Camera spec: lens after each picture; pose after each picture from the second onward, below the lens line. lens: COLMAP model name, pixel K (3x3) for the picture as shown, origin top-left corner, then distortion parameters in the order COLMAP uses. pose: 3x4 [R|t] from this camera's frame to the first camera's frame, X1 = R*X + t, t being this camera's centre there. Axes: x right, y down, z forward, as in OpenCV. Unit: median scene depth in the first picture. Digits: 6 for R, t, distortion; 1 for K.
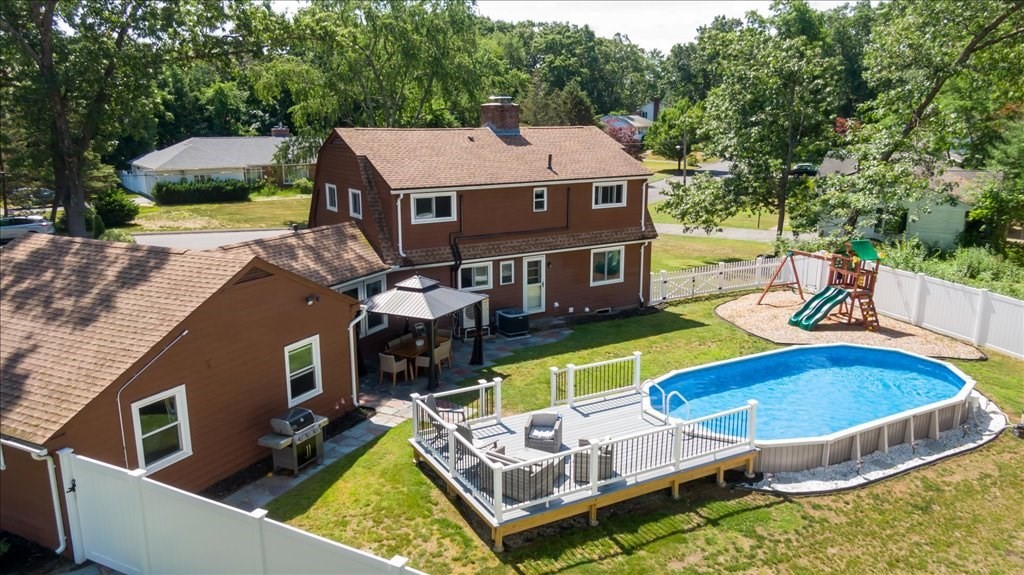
lens RADIAL K [[740.8, 0, 508.8], [0, 740.8, 292.8], [0, 0, 1]] dist [0.042293, -0.009971]
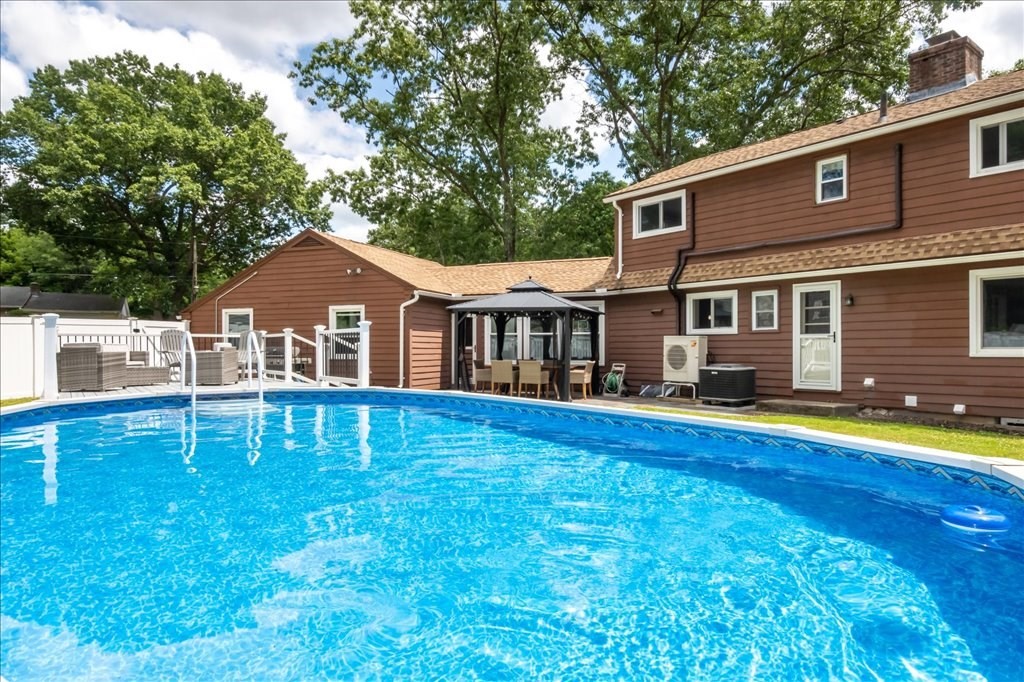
lens RADIAL K [[629.7, 0, 512.1], [0, 629.7, 342.2], [0, 0, 1]] dist [-0.001650, -0.000458]
pose [[0.119747, -0.004104, -0.992796, 0.491910], [-0.223174, 0.974287, -0.030945, 0.060810], [0.967396, 0.225272, 0.115752, 0.768246]]
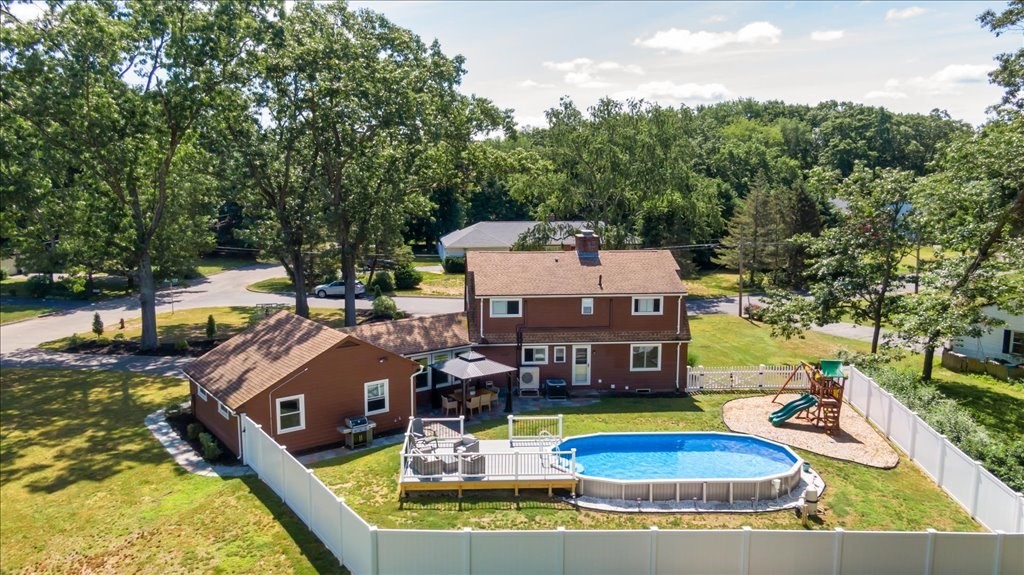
lens RADIAL K [[740.8, 0, 512.0], [0, 740.8, 284.1], [0, 0, 1]] dist [0.042293, -0.009971]
pose [[0.899553, 0.068436, -0.431417, 0.544491], [-0.106232, 0.992273, -0.064101, -0.062663], [0.423697, 0.103492, 0.899872, -0.372041]]
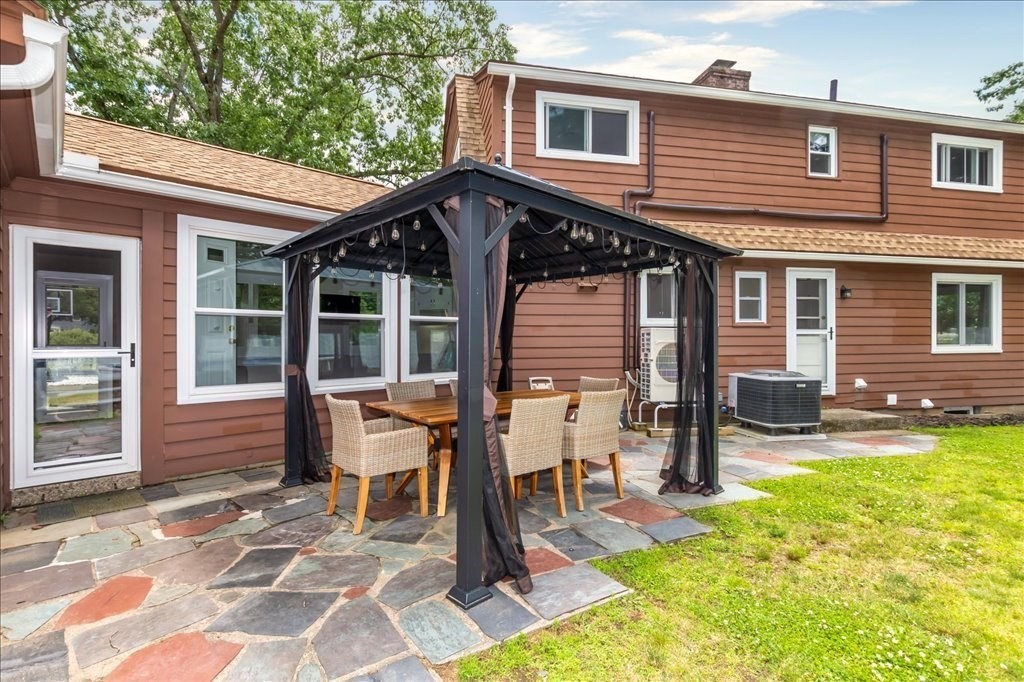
lens RADIAL K [[488.4, 0, 505.6], [0, 488.4, 333.6], [0, 0, 1]] dist [-0.009216, -0.000353]
pose [[0.941591, 0.005282, -0.336717, -0.044514], [-0.081571, 0.973678, -0.212831, 0.073306], [0.326730, 0.227866, 0.917238, 0.696176]]
